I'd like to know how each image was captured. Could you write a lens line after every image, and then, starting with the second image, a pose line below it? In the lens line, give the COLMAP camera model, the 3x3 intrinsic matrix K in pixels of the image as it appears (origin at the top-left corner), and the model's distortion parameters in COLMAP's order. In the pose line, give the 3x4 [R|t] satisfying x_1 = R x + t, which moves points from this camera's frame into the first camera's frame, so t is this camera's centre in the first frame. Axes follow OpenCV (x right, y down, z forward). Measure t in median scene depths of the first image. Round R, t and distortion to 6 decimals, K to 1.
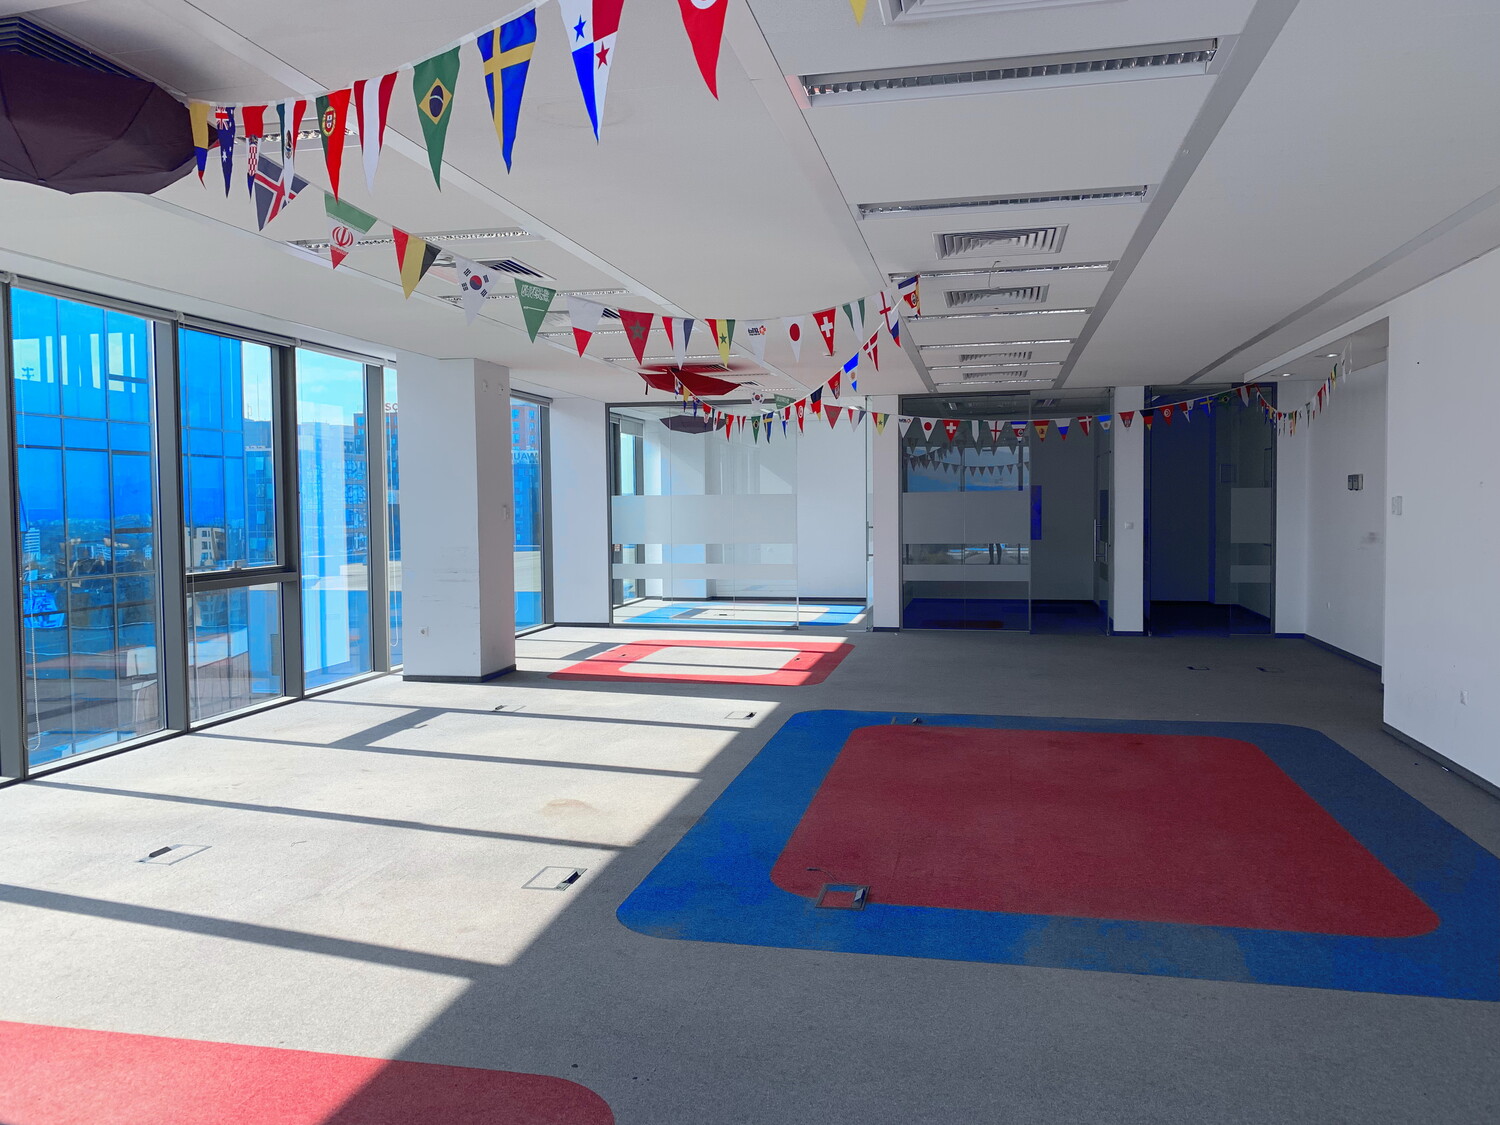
lens RADIAL K [[1151.6, 0, 740.0], [0, 1151.6, 553.7], [0, 0, 1]] dist [0.073689, -0.111489]
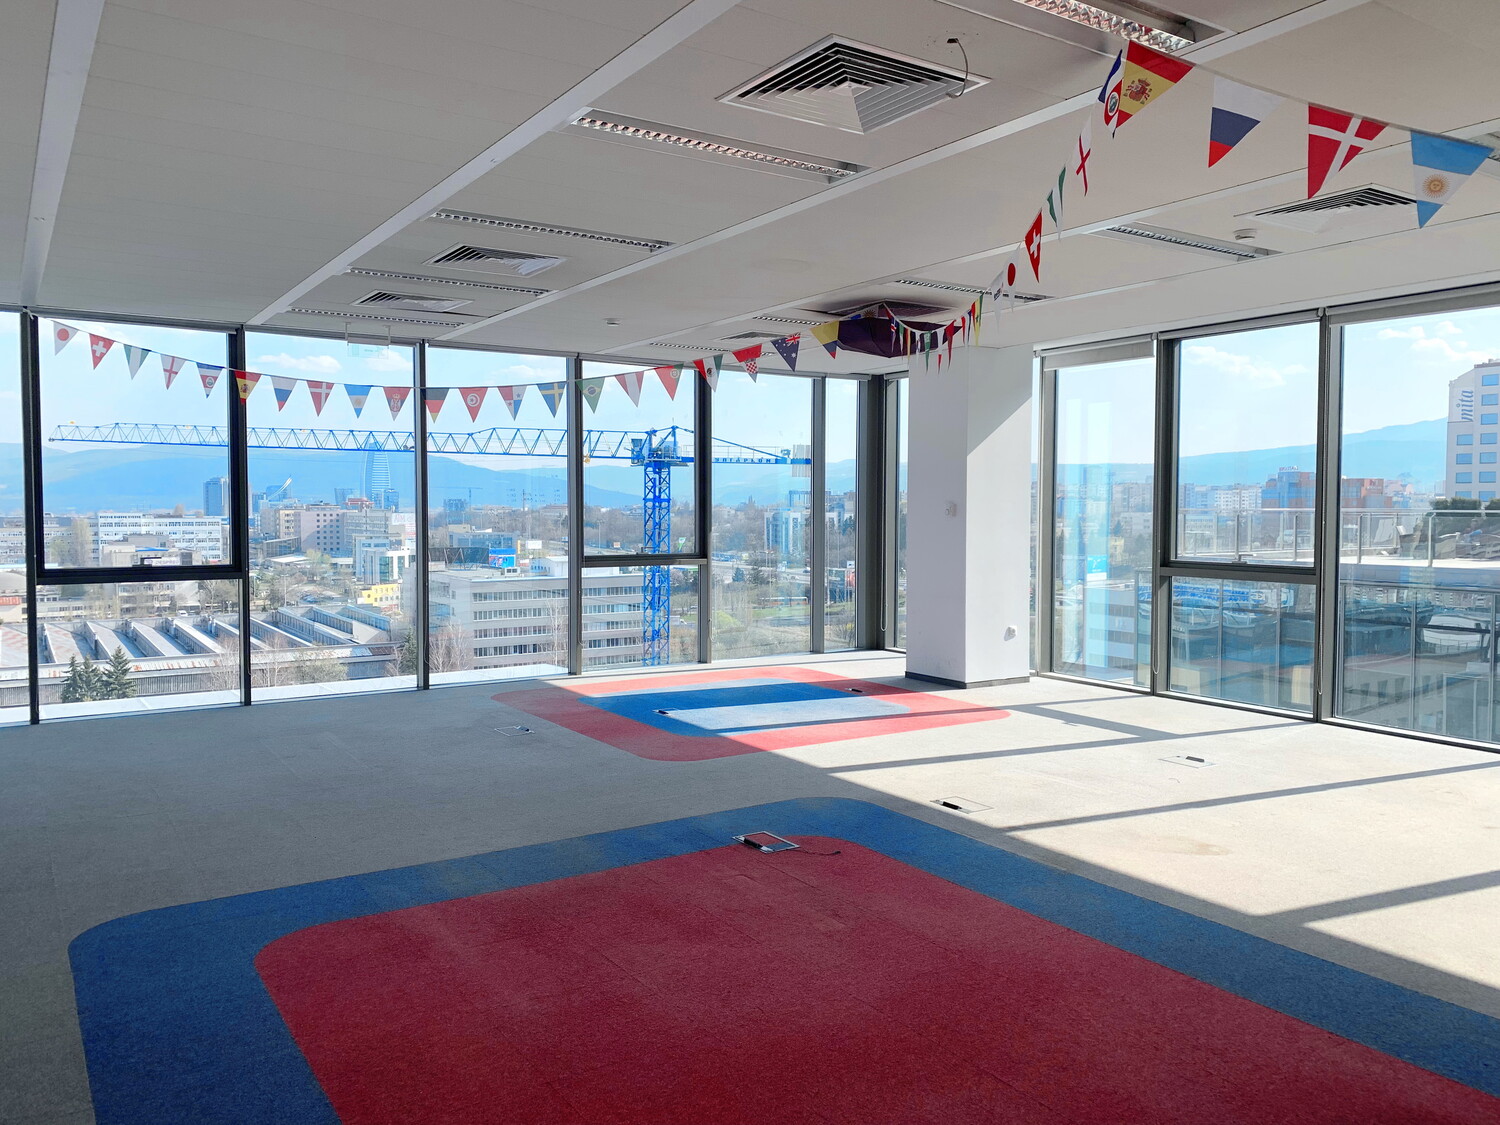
lens RADIAL K [[1151.6, 0, 740.0], [0, 1151.6, 553.7], [0, 0, 1]] dist [0.073689, -0.111489]
pose [[-0.702012, 0.041770, -0.710939, 0.416193], [-0.025037, 0.996214, 0.083253, -0.037425], [0.711724, 0.076244, -0.698309, 0.810686]]
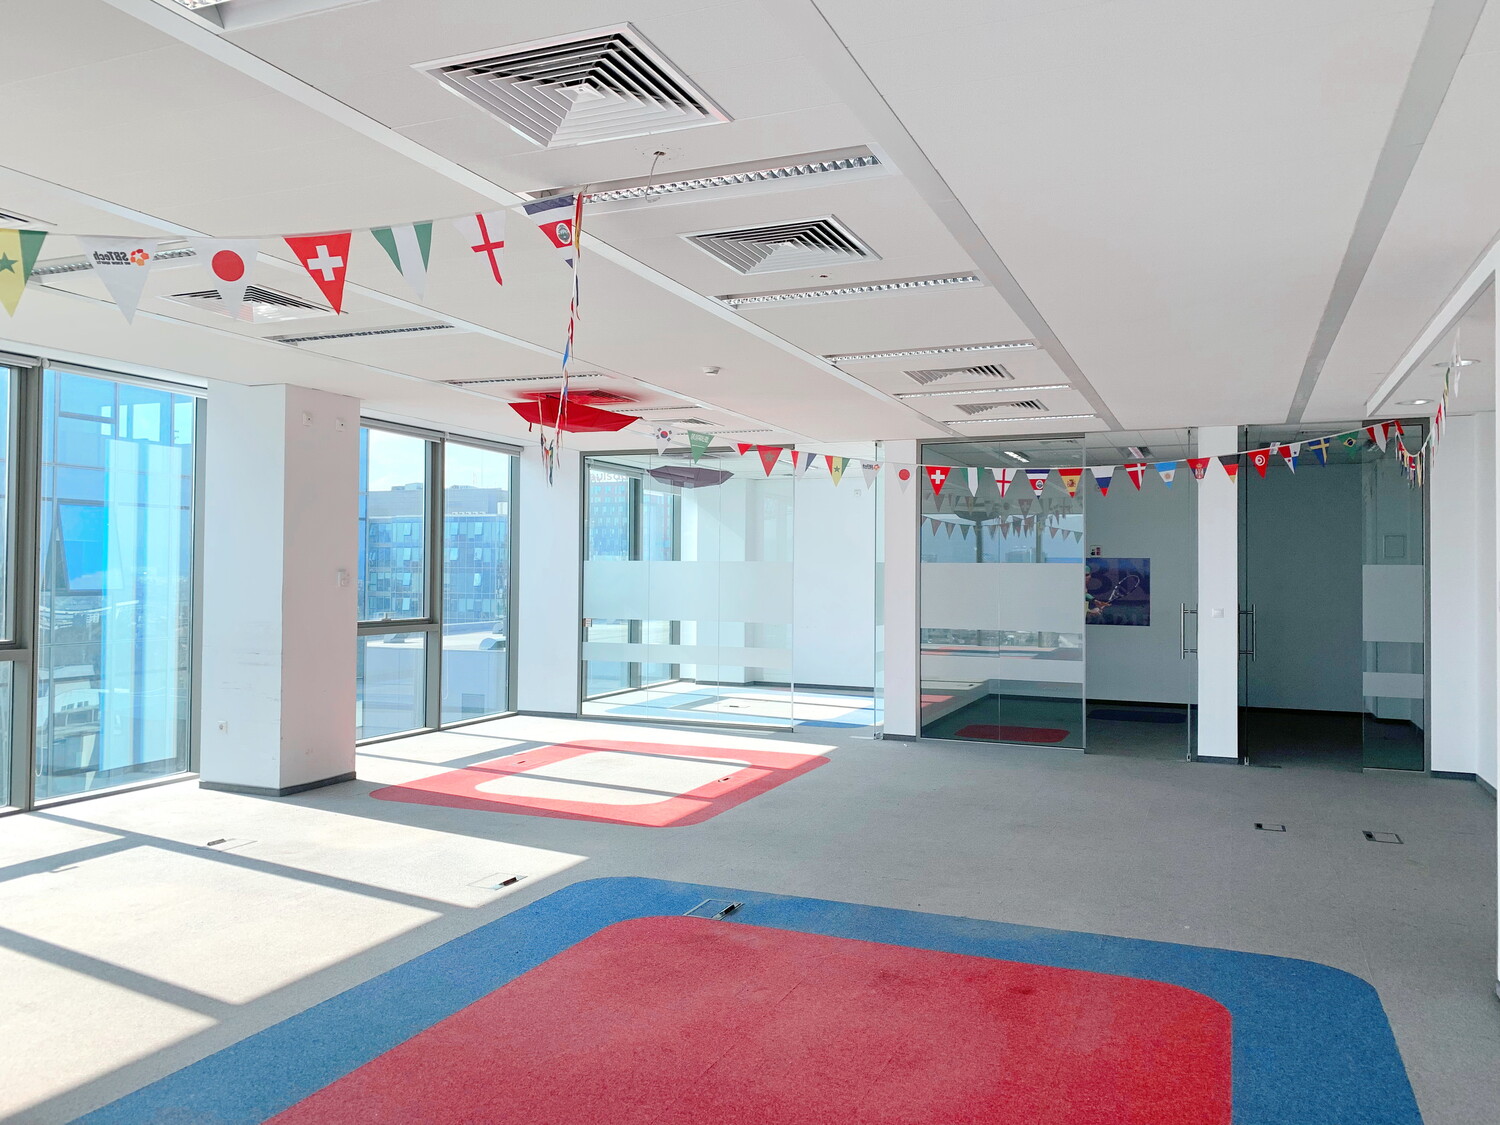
lens RADIAL K [[1147.2, 0, 750.0], [0, 1147.2, 562.5], [0, 0, 1]] dist [0.123044, -0.259509]
pose [[0.983704, 0.016519, -0.179034, 0.227603], [-0.025855, 0.998417, -0.049941, -0.015044], [0.177926, 0.053756, 0.982575, 0.283254]]
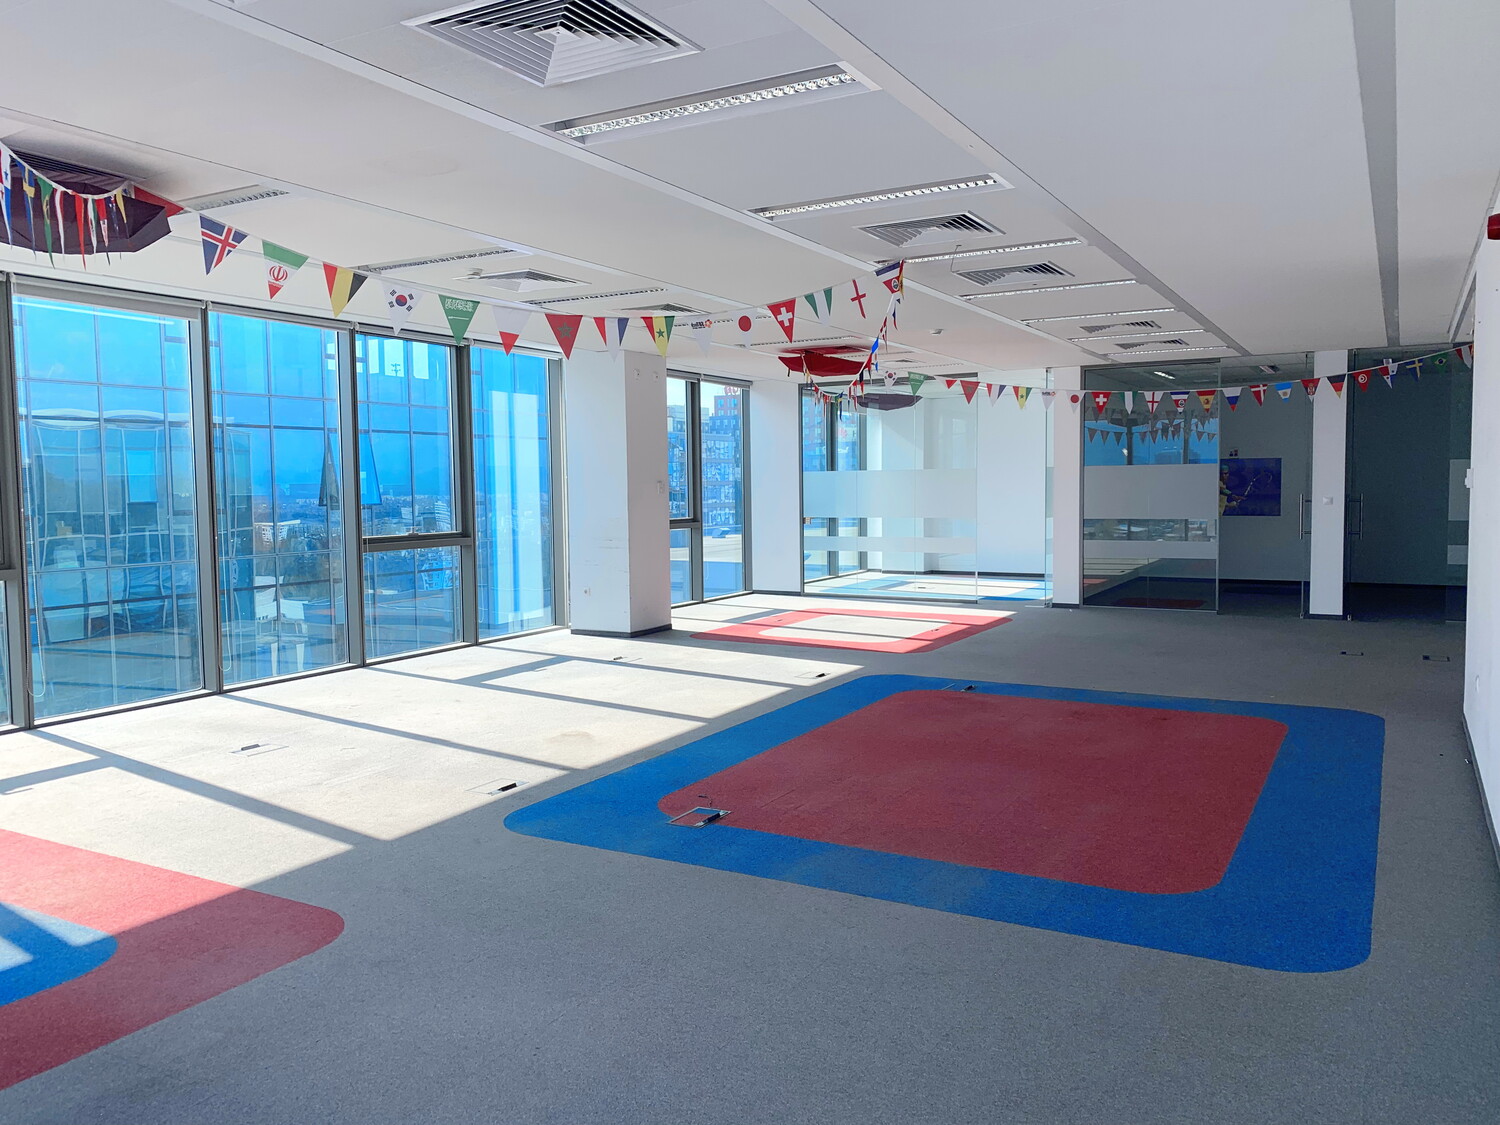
lens RADIAL K [[1151.6, 0, 740.0], [0, 1151.6, 553.7], [0, 0, 1]] dist [0.073689, -0.111489]
pose [[0.954159, 0.016853, -0.298824, 0.215718], [-0.010601, 0.999690, 0.022530, 0.002788], [0.299111, -0.018329, 0.954042, -0.037774]]
